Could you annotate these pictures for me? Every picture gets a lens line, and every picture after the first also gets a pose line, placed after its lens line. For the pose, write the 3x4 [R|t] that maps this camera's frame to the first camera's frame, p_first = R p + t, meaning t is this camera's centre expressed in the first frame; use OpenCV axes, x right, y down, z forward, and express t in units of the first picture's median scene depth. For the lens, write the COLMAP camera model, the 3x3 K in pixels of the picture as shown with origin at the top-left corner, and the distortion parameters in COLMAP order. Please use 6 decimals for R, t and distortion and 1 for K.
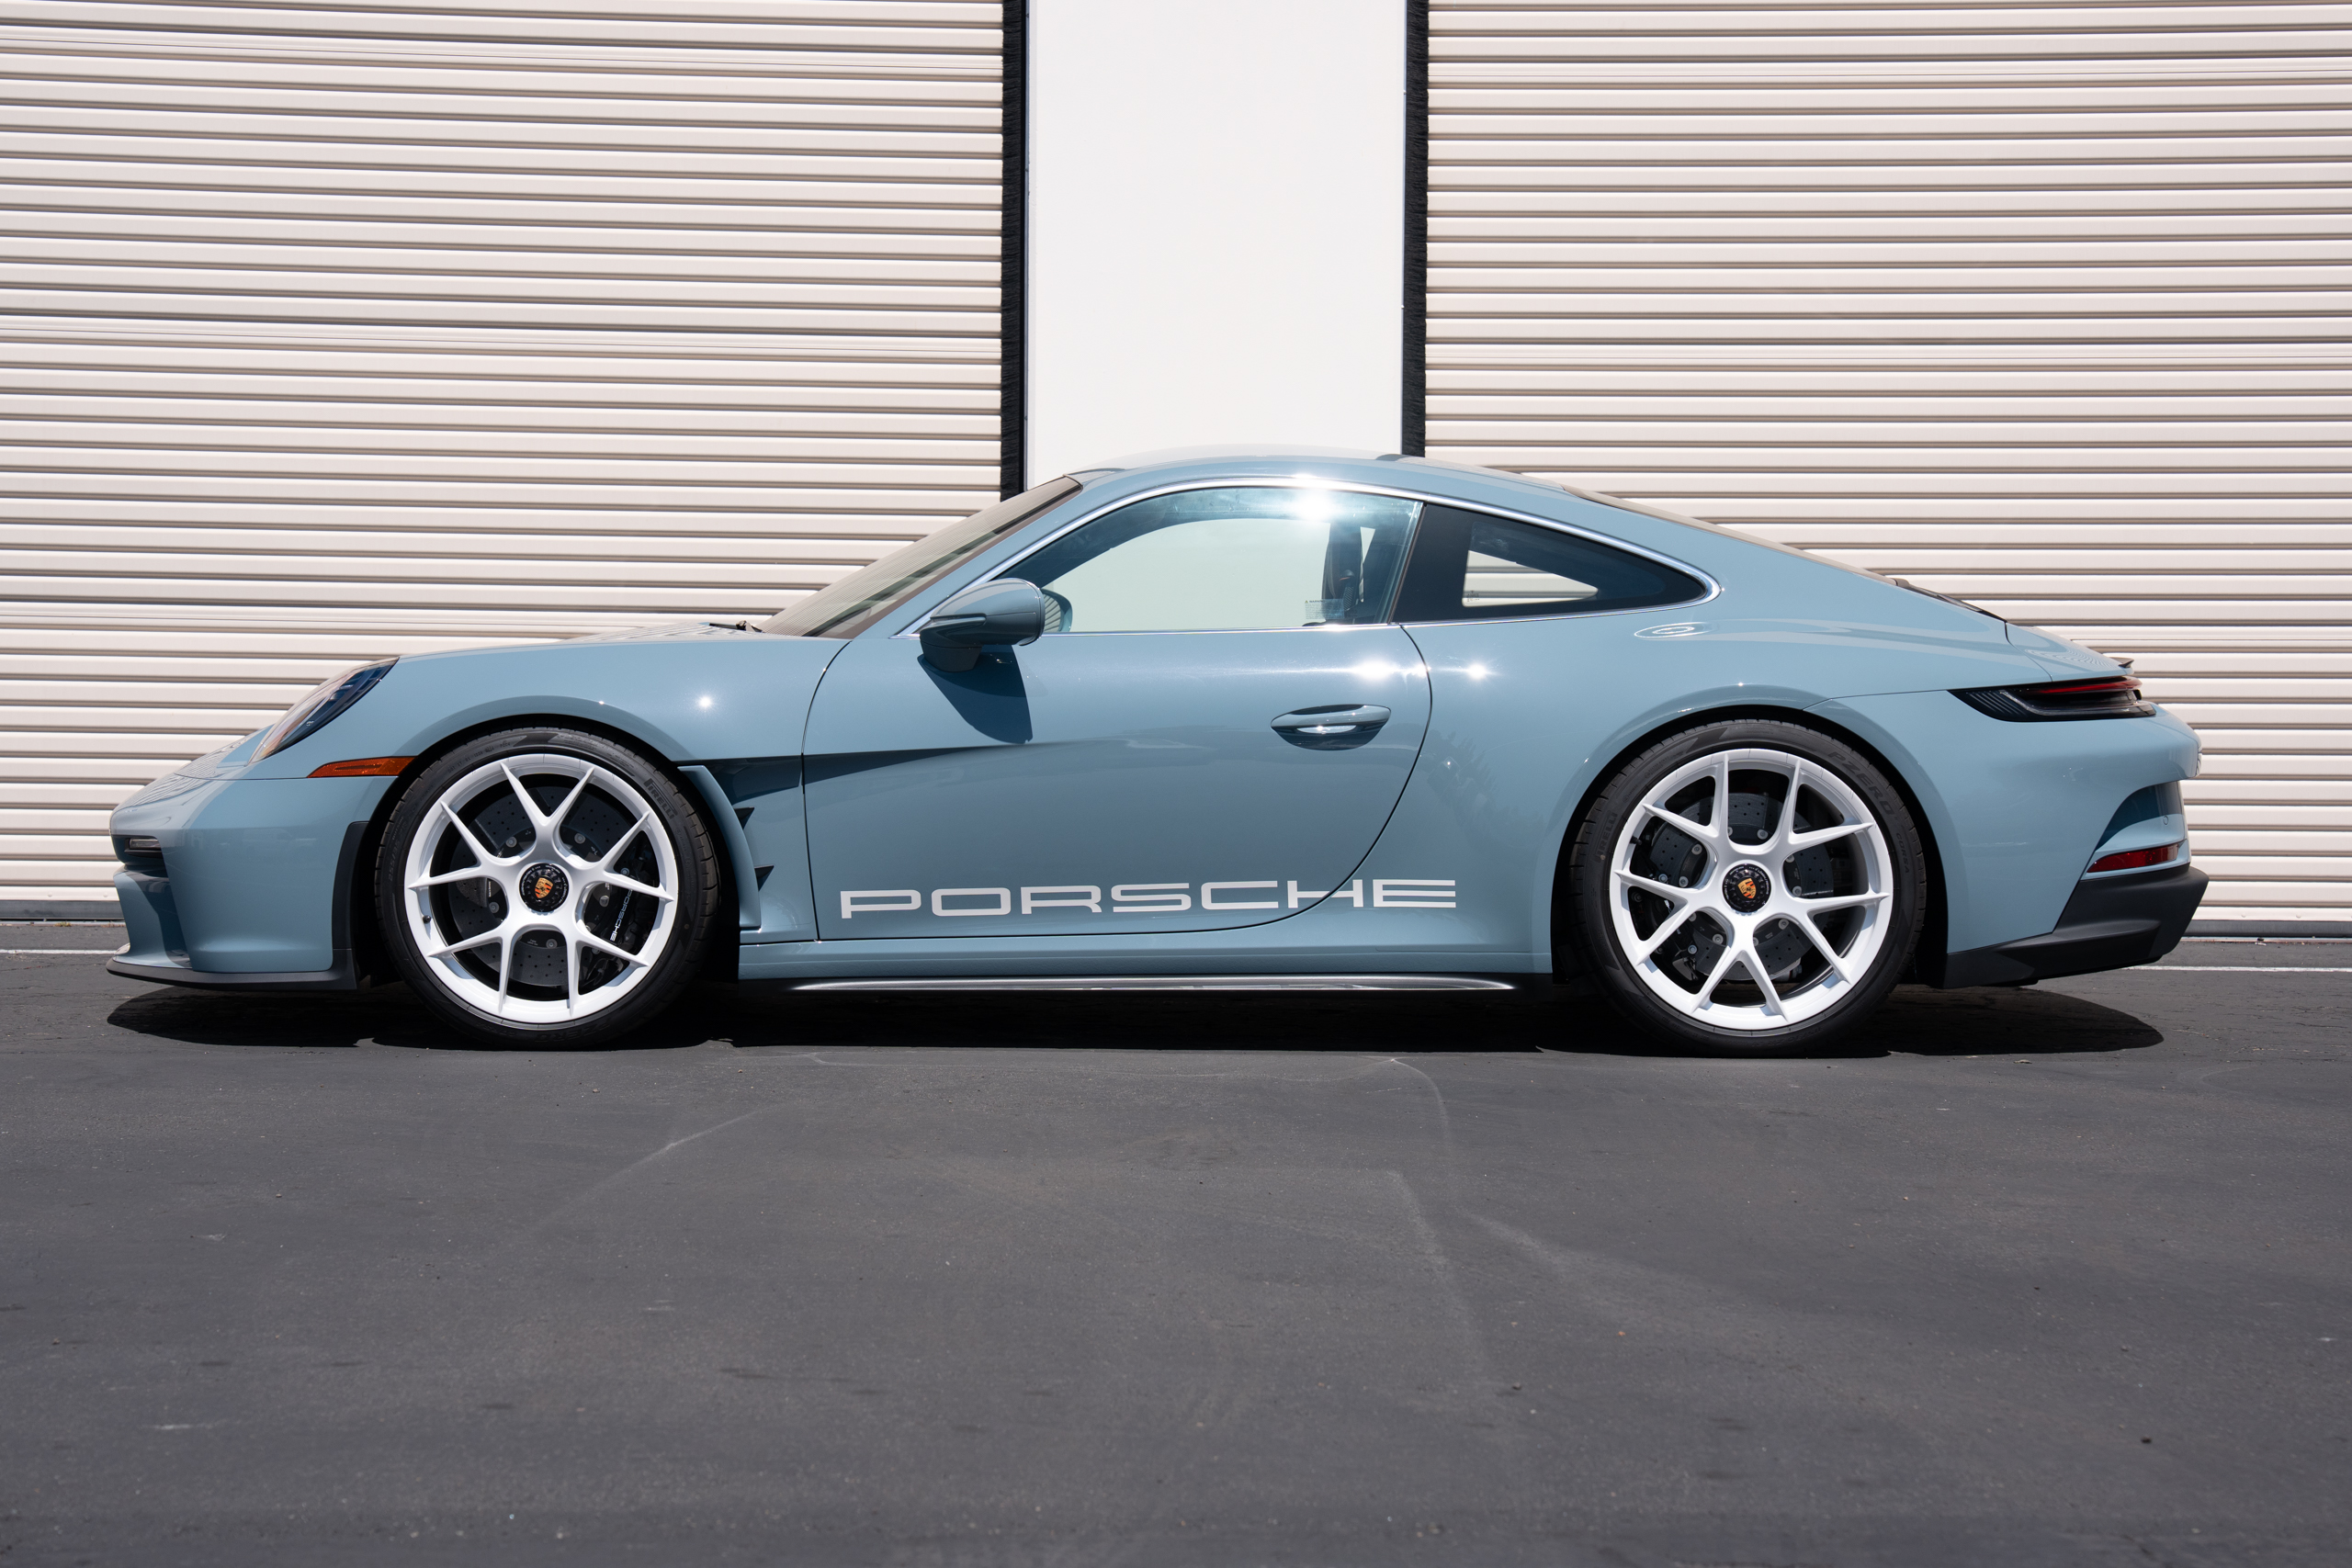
lens RADIAL K [[4460.4, 0, 1178.1], [0, 4460.4, 793.1], [0, 0, 1]] dist [0.193507, 0.000000]
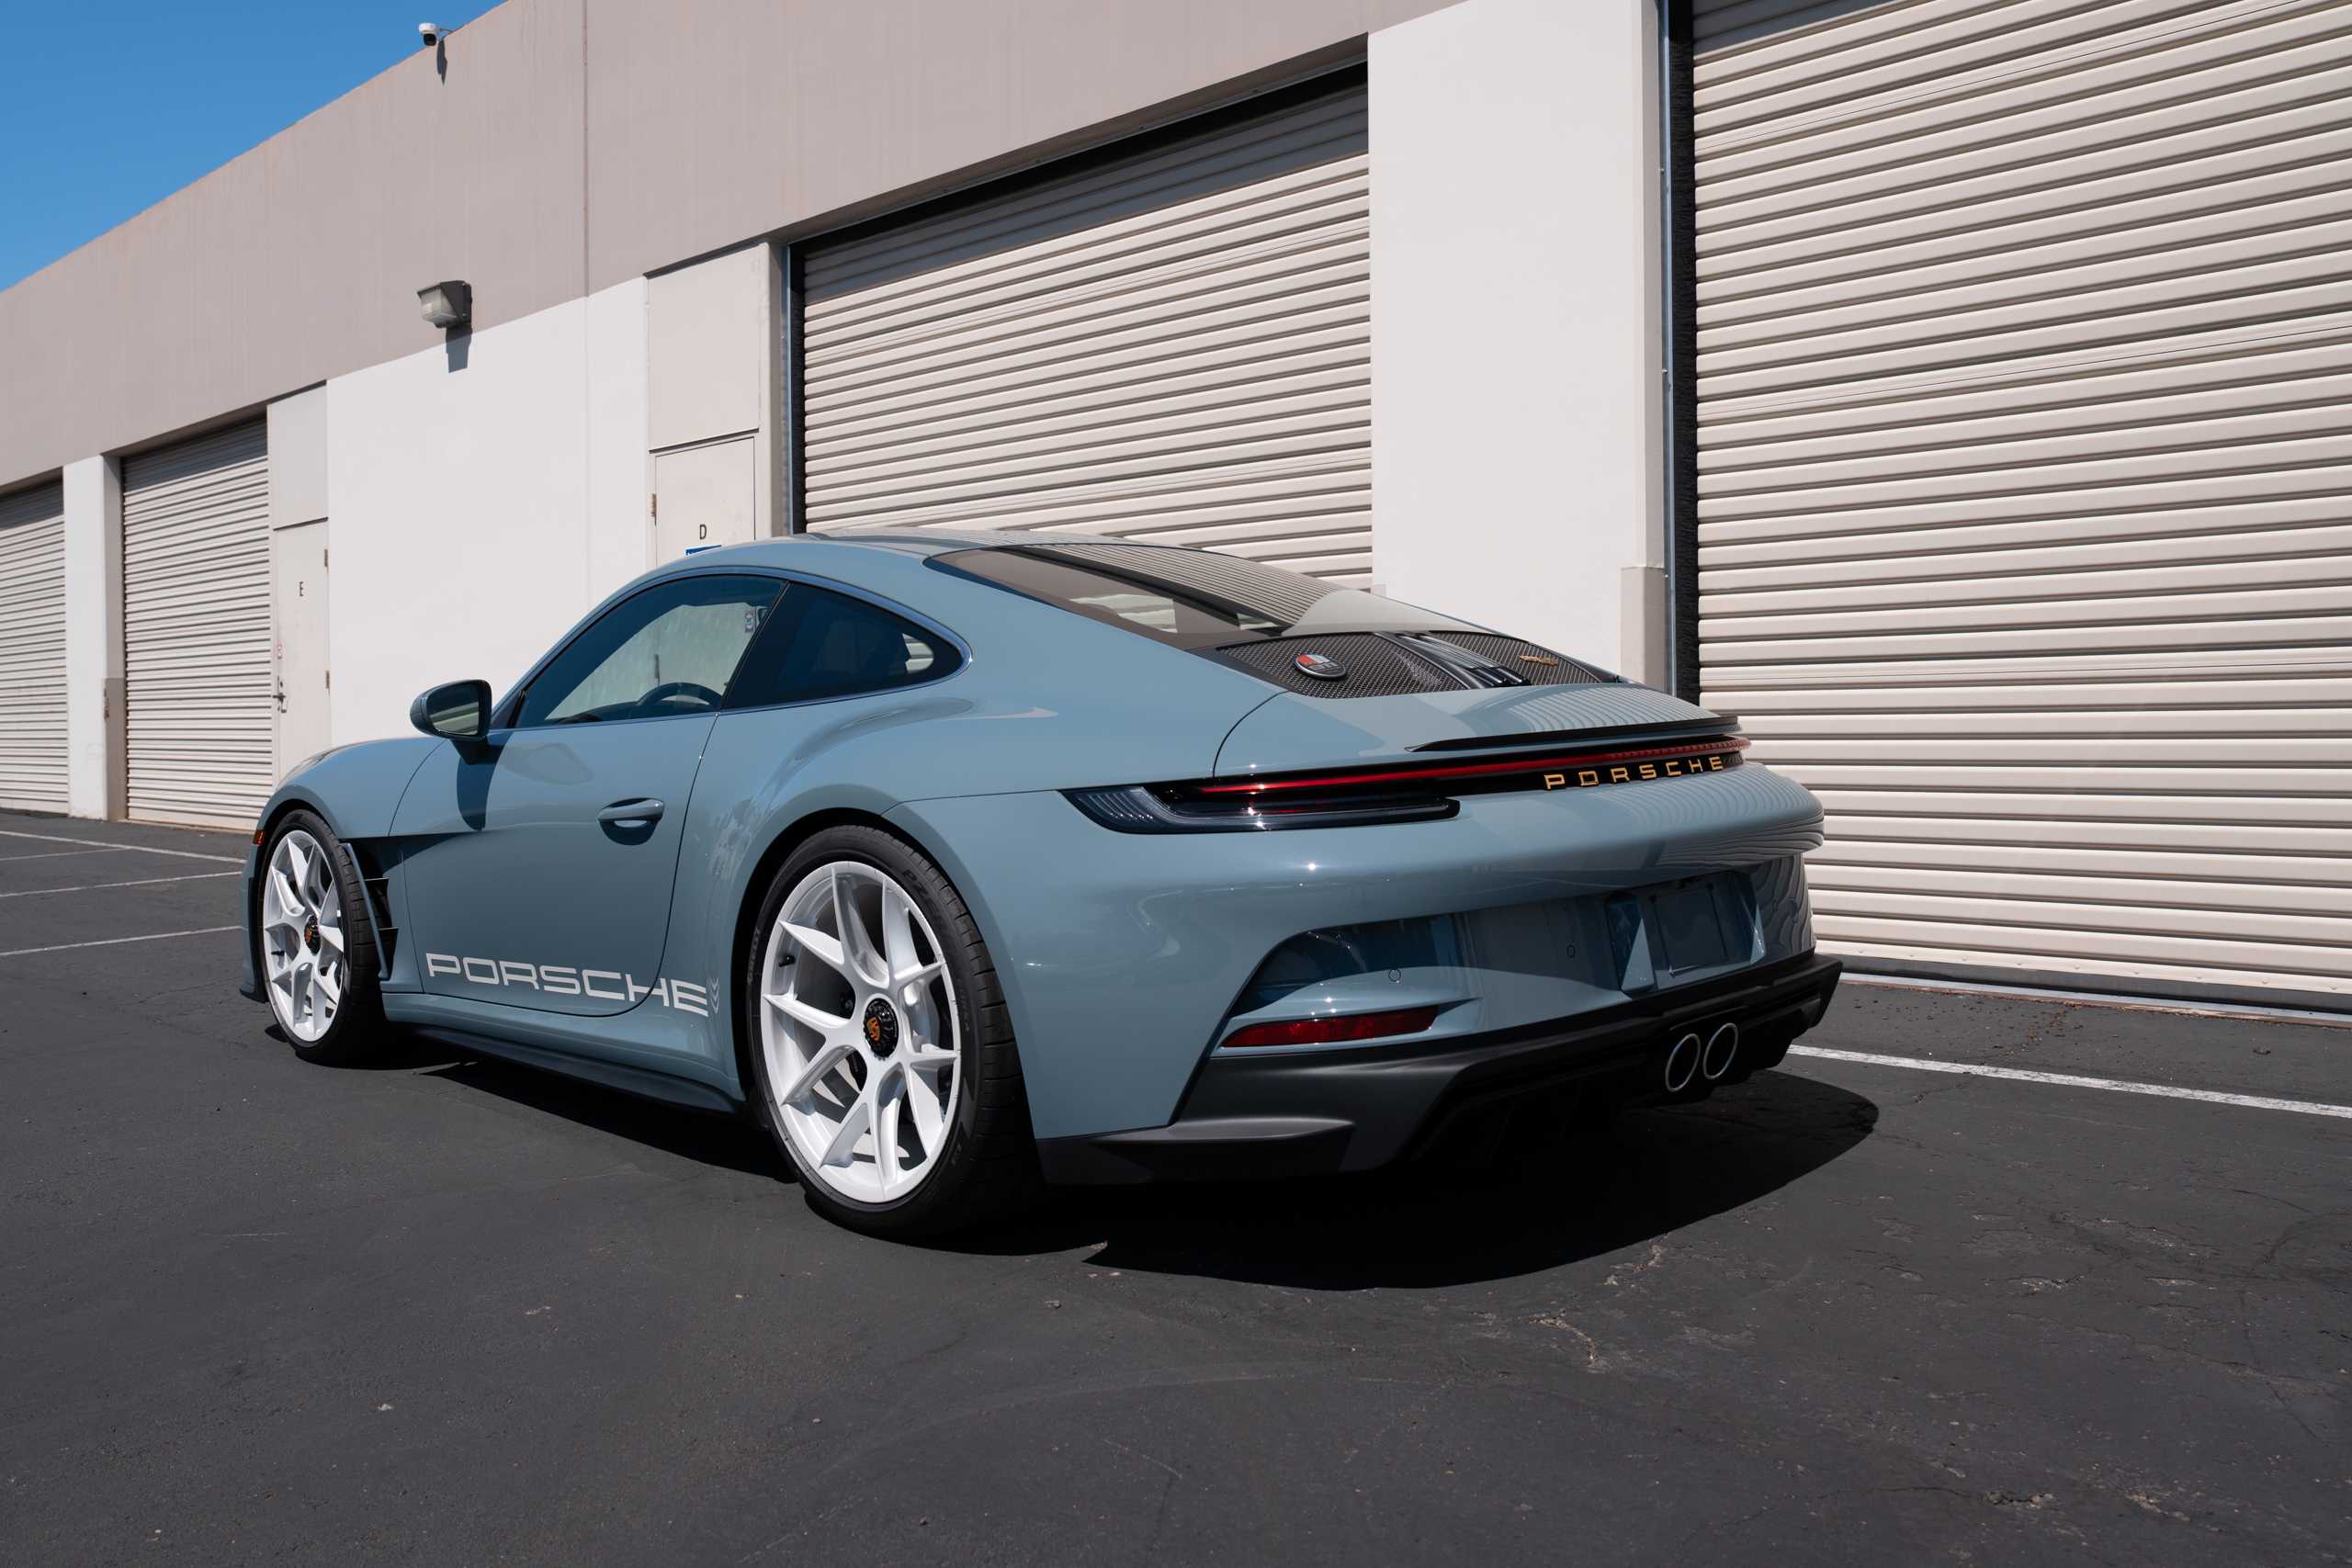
lens RADIAL K [[1980.5, 0, 1195.3], [0, 1980.5, 768.8], [0, 0, 1]] dist [-0.052820, 0.022955]
pose [[0.690088, 0.004145, -0.723714, 0.430738], [0.021800, 0.999411, 0.026511, -0.034969], [0.723397, -0.034072, 0.689591, 0.792100]]
